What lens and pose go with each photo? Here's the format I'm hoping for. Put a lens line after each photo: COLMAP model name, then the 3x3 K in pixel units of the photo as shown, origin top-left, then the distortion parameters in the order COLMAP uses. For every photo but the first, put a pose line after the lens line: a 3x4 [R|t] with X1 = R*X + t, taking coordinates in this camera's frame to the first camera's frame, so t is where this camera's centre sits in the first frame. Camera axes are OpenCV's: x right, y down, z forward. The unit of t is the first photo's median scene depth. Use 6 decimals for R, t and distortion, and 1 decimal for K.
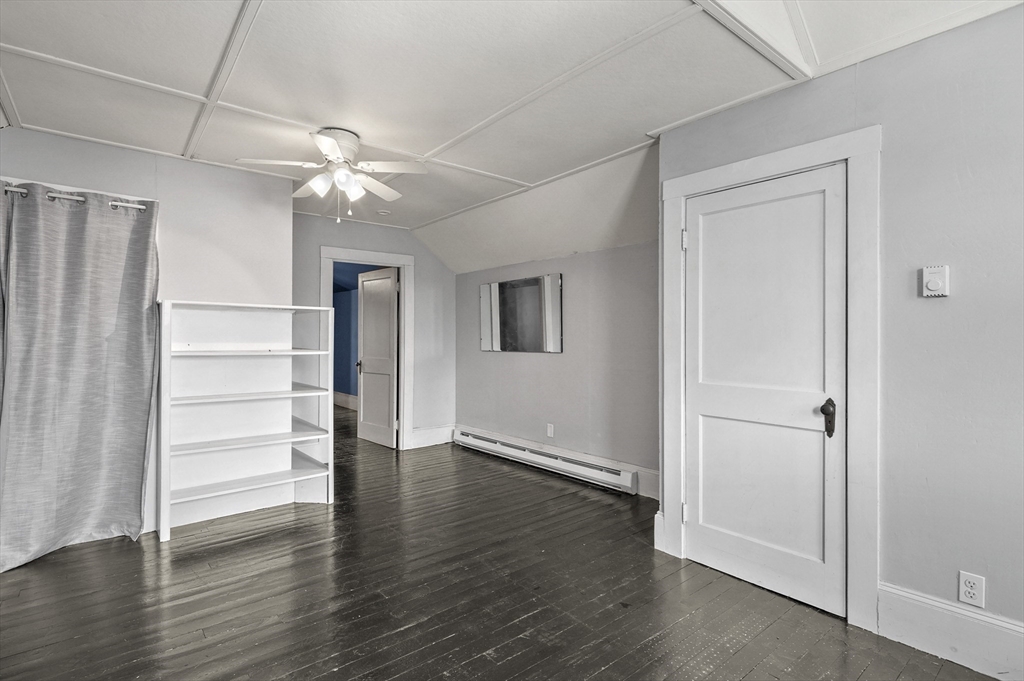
lens RADIAL K [[509.6, 0, 504.7], [0, 509.6, 338.9], [0, 0, 1]] dist [-0.015928, 0.000305]
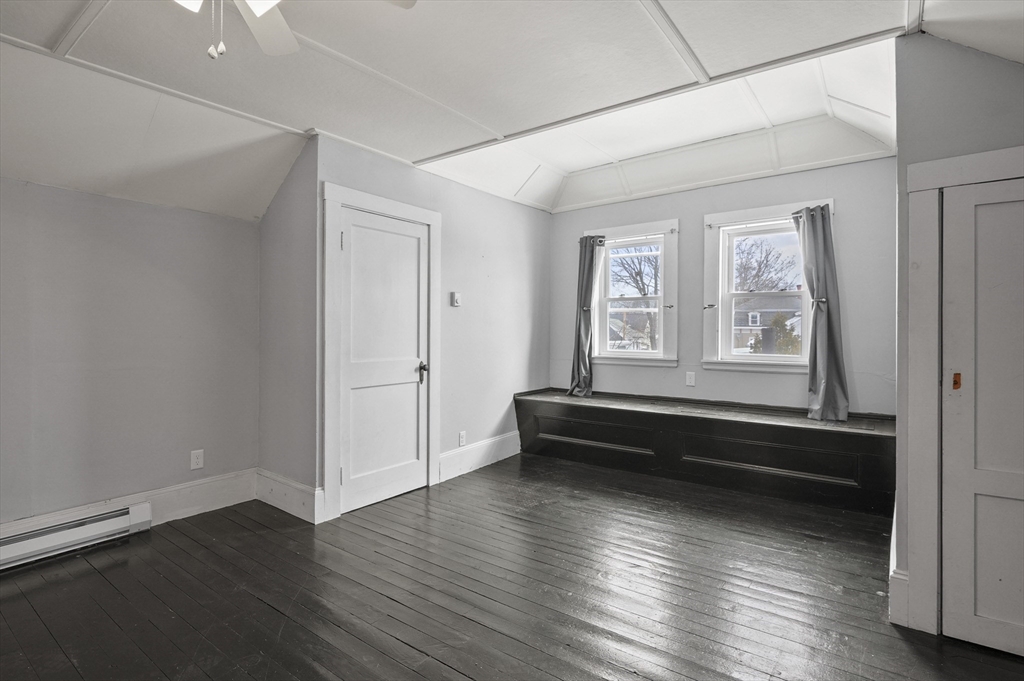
lens RADIAL K [[497.9, 0, 498.6], [0, 497.9, 336.6], [0, 0, 1]] dist [0.003081, 0.000612]
pose [[-0.241212, -0.021010, 0.970245, -1.036280], [0.001369, 0.999757, 0.021989, -0.002758], [-0.970472, 0.006633, -0.241125, 1.142526]]
